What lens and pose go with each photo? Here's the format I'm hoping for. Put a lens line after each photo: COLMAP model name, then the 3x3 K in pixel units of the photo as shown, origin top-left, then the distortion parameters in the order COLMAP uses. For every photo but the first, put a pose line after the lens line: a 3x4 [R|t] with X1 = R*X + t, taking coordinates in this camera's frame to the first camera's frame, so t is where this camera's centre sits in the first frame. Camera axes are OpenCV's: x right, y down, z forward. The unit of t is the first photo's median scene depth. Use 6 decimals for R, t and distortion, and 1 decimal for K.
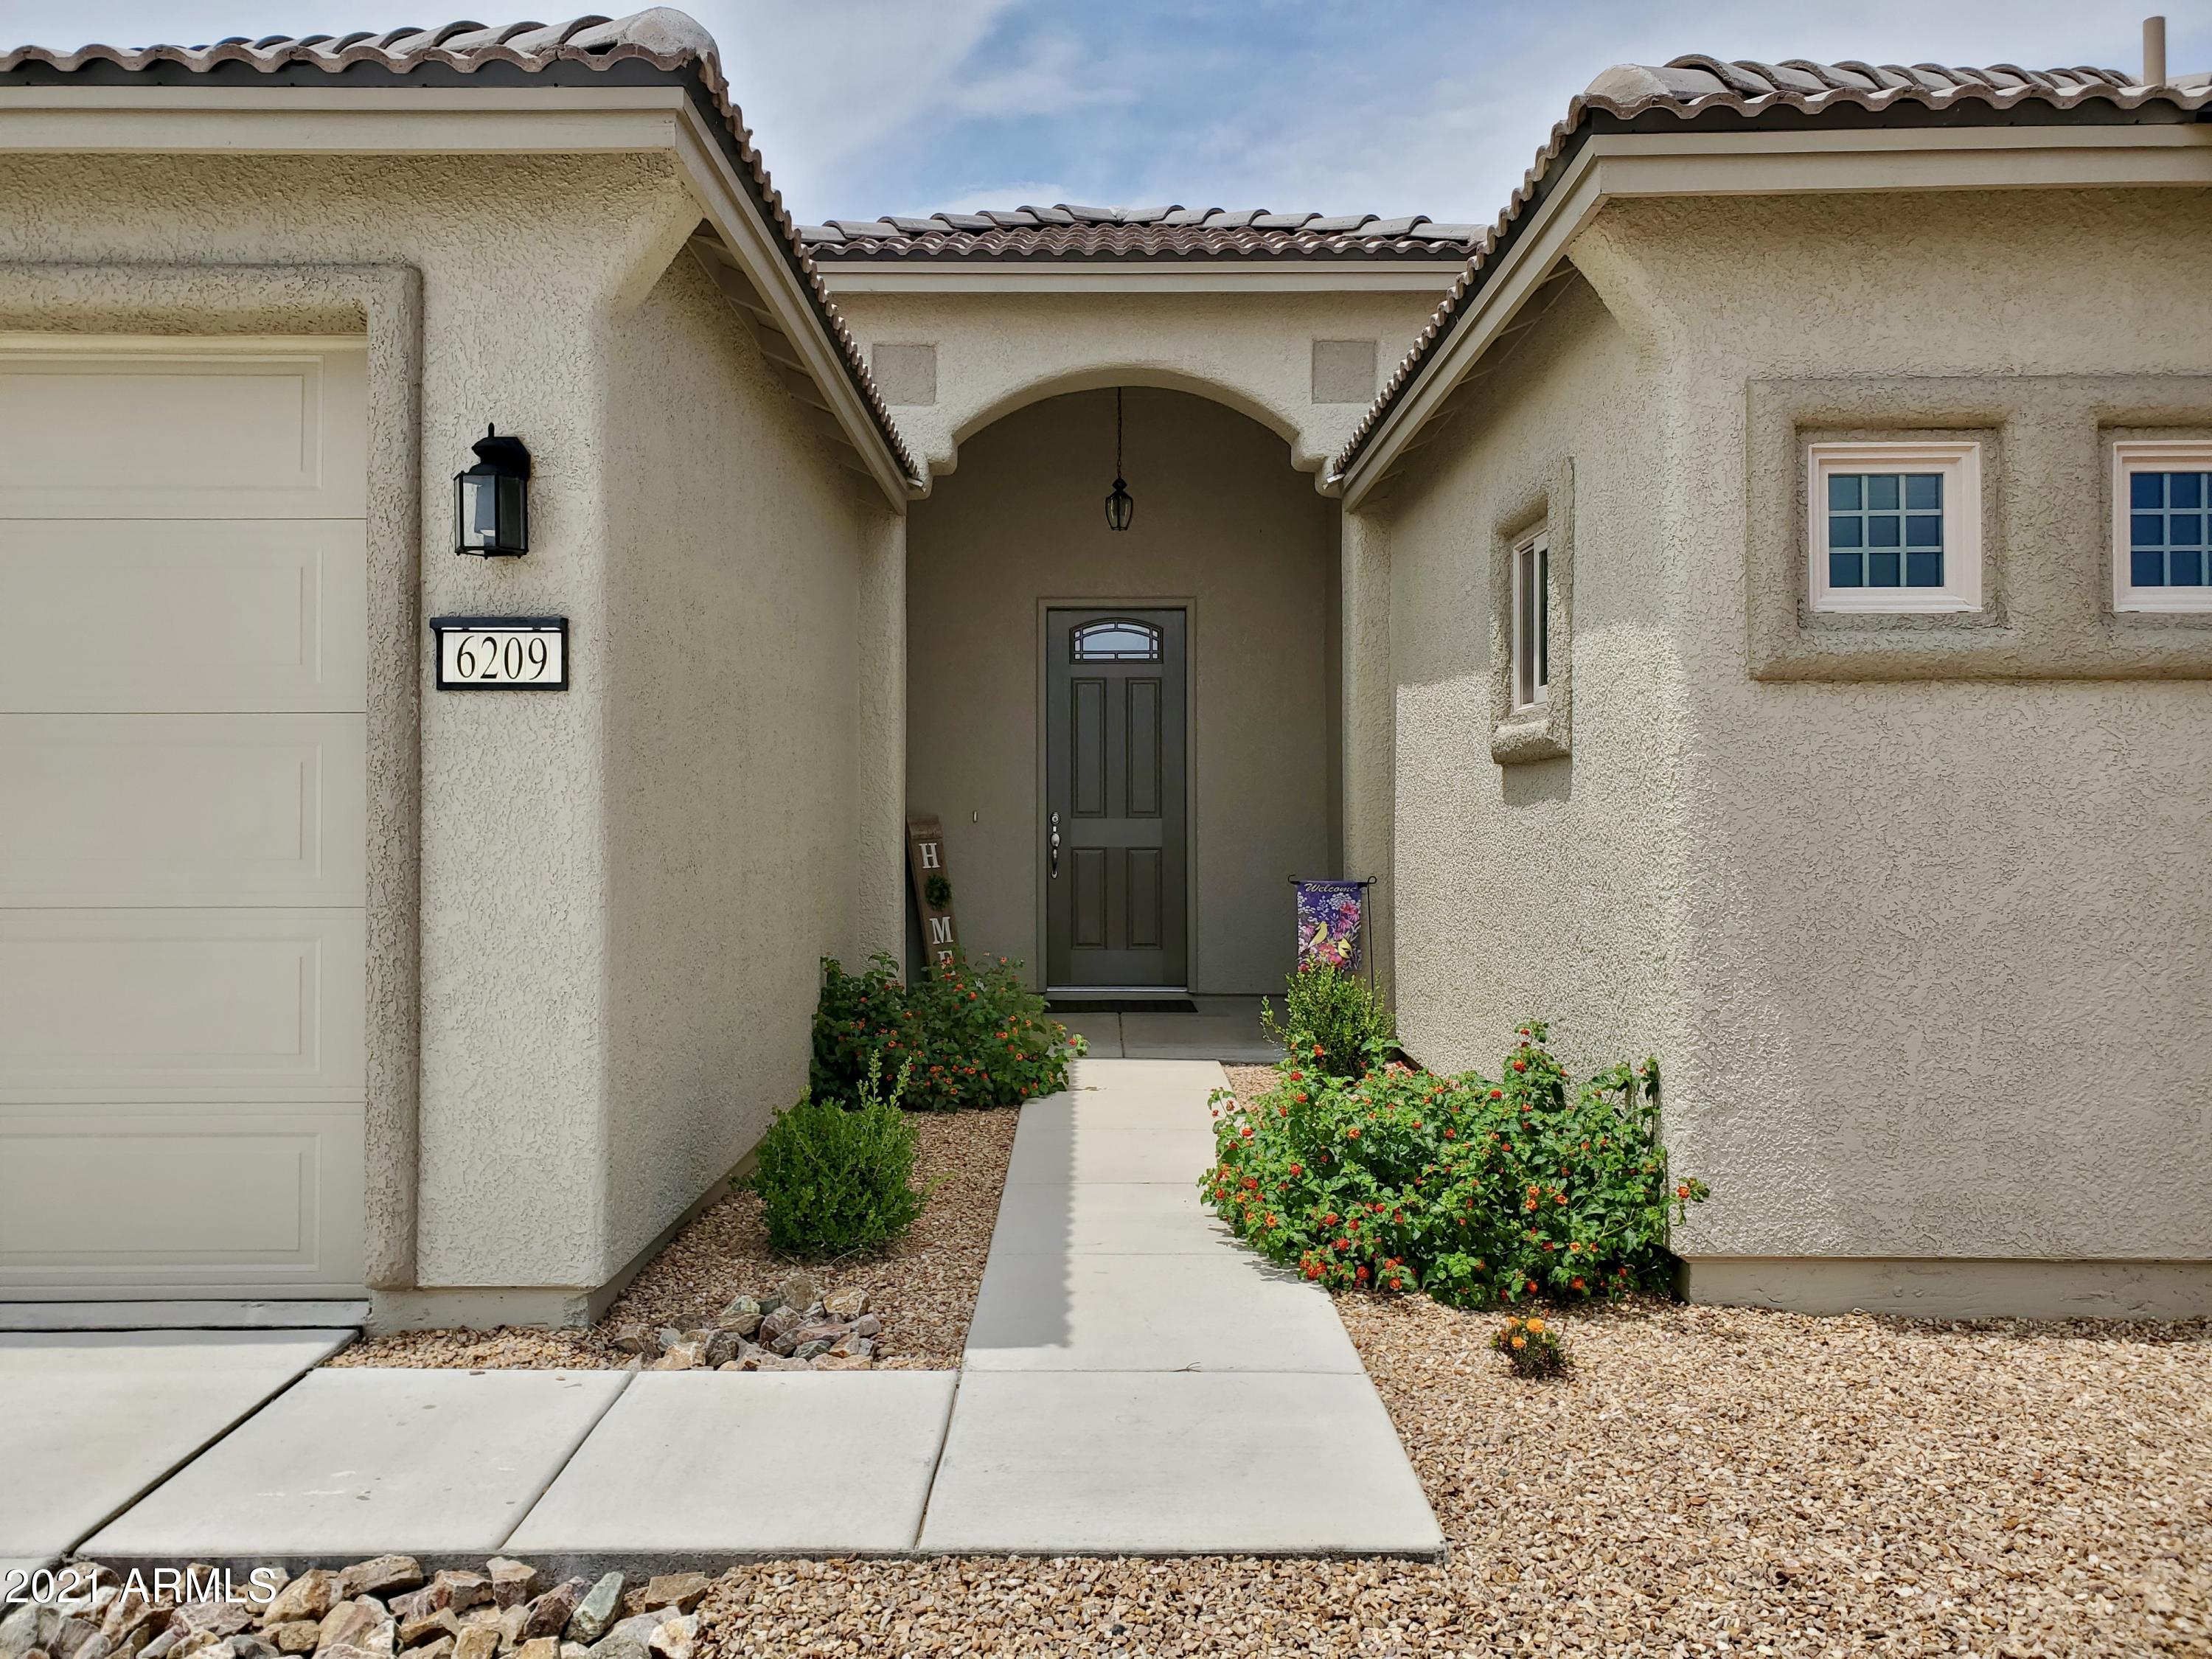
lens RADIAL K [[1708.7, 0, 1107.3], [0, 1708.7, 835.6], [0, 0, 1]] dist [0.038646, -0.054457]
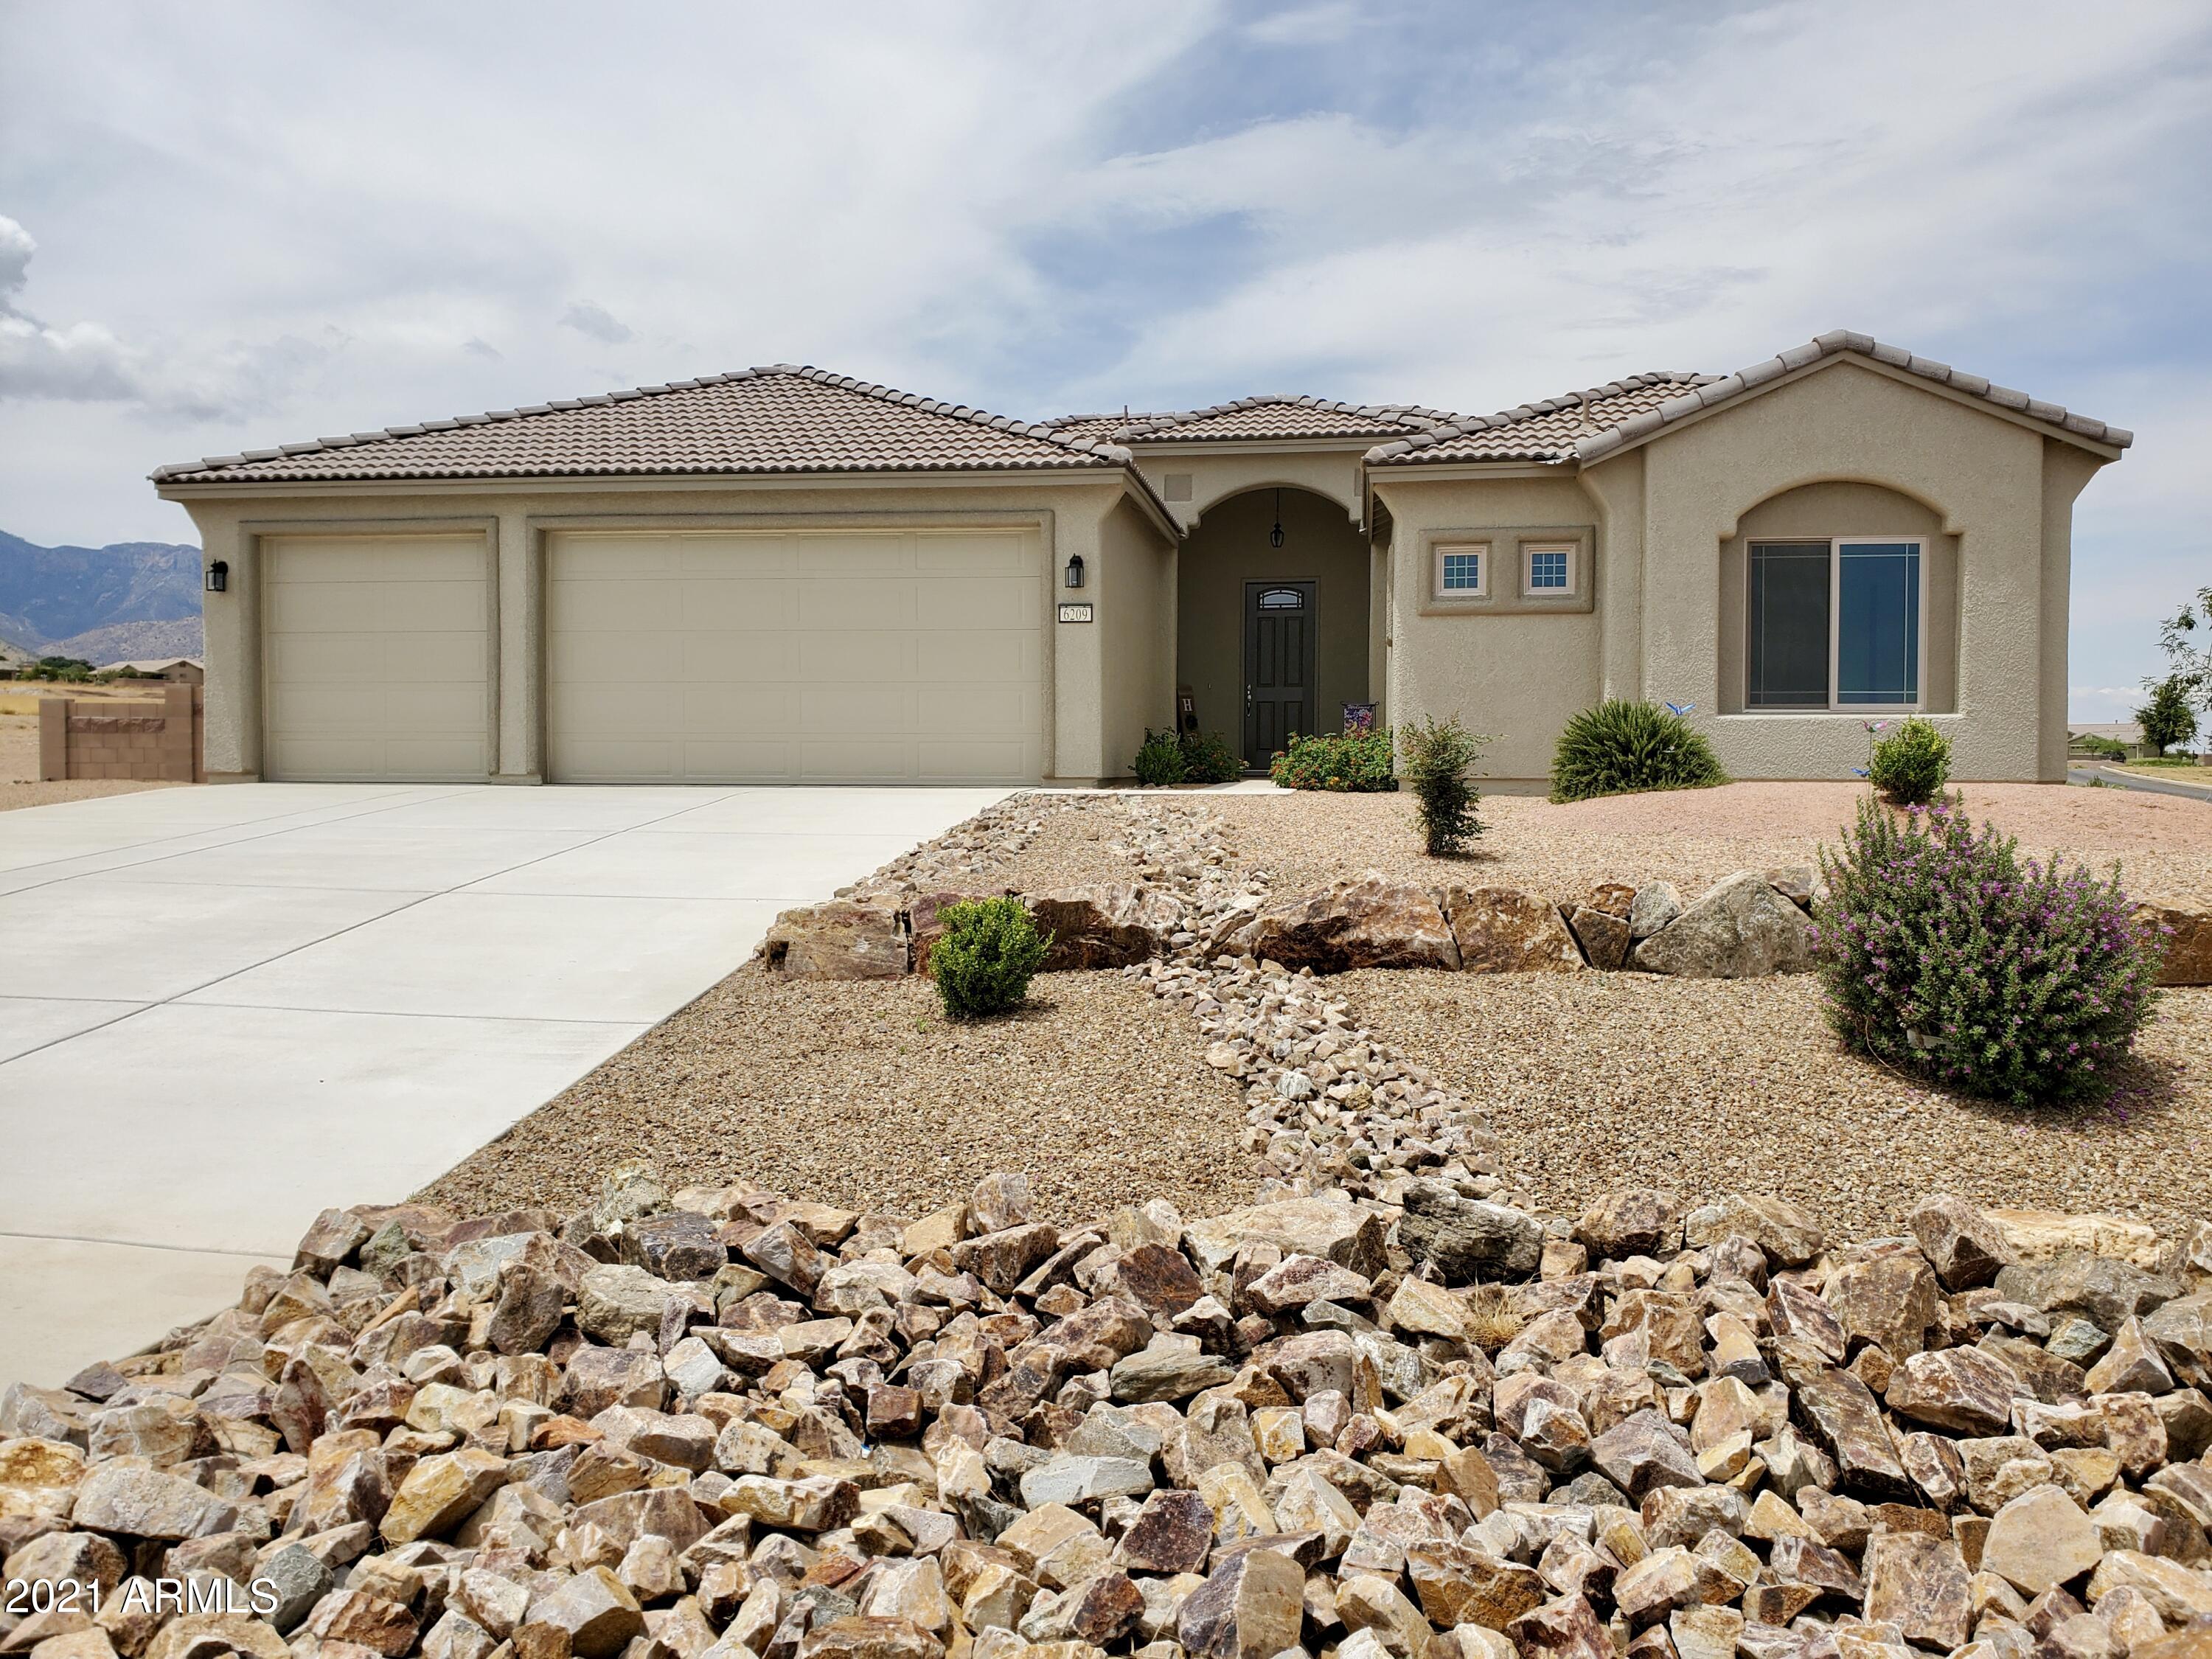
lens RADIAL K [[1708.7, 0, 1096.4], [0, 1708.7, 827.6], [0, 0, 1]] dist [0.038646, -0.054457]
pose [[0.987235, 0.007413, -0.159101, 0.152170], [-0.002785, 0.999567, 0.029292, 0.129948], [0.159249, -0.028475, 0.986828, -1.381894]]
